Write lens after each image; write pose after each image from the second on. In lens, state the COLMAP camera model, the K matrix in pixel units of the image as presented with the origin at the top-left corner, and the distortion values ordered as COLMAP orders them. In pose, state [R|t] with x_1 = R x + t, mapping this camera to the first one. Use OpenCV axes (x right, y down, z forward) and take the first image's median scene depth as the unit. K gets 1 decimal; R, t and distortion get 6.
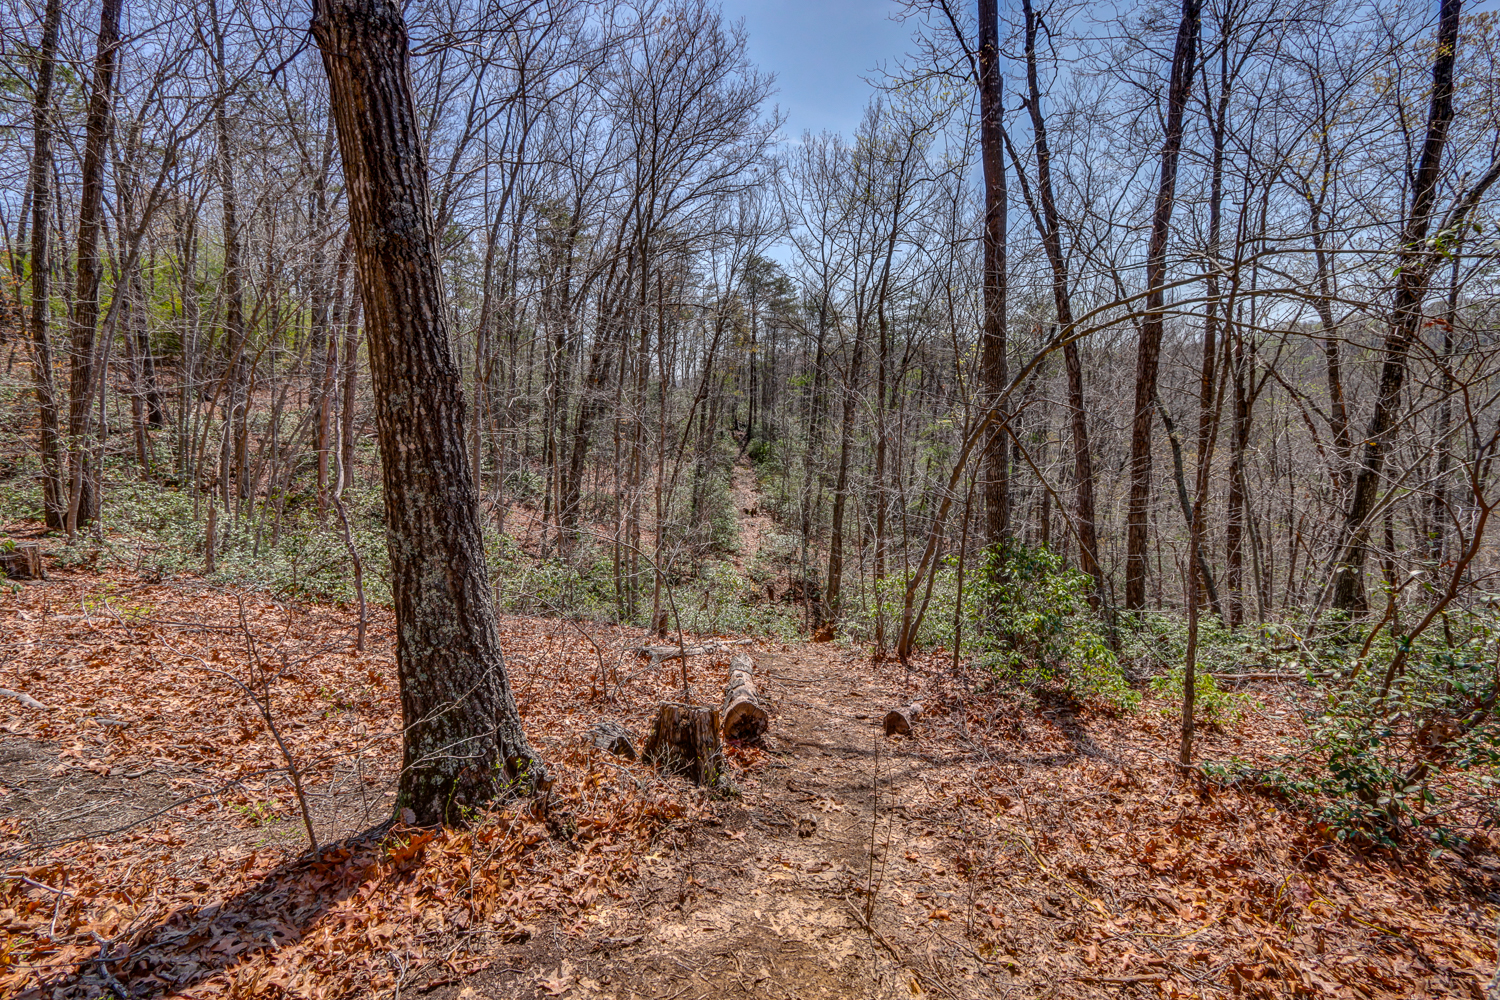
lens RADIAL K [[706.8, 0, 742.3], [0, 706.8, 478.6], [0, 0, 1]] dist [-0.011824, 0.001028]
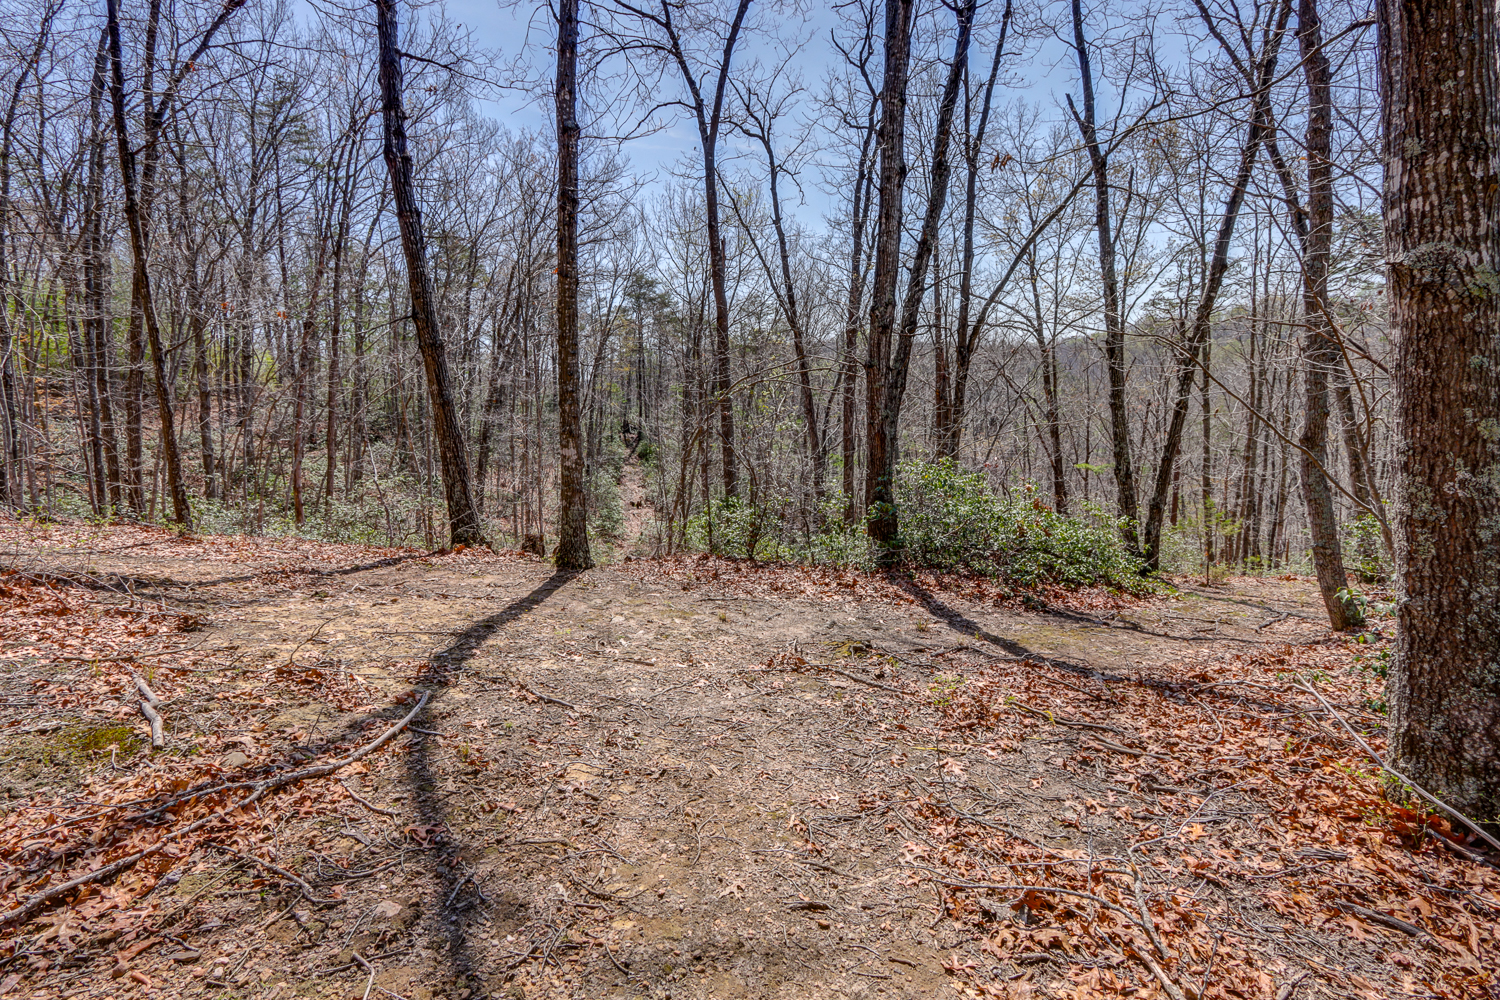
lens RADIAL K [[706.8, 0, 742.3], [0, 706.8, 478.6], [0, 0, 1]] dist [-0.011824, 0.001028]
pose [[0.990507, -0.038886, 0.131851, 0.030361], [0.038707, 0.999243, 0.003918, 0.006574], [-0.131904, 0.001223, 0.991262, -0.154213]]
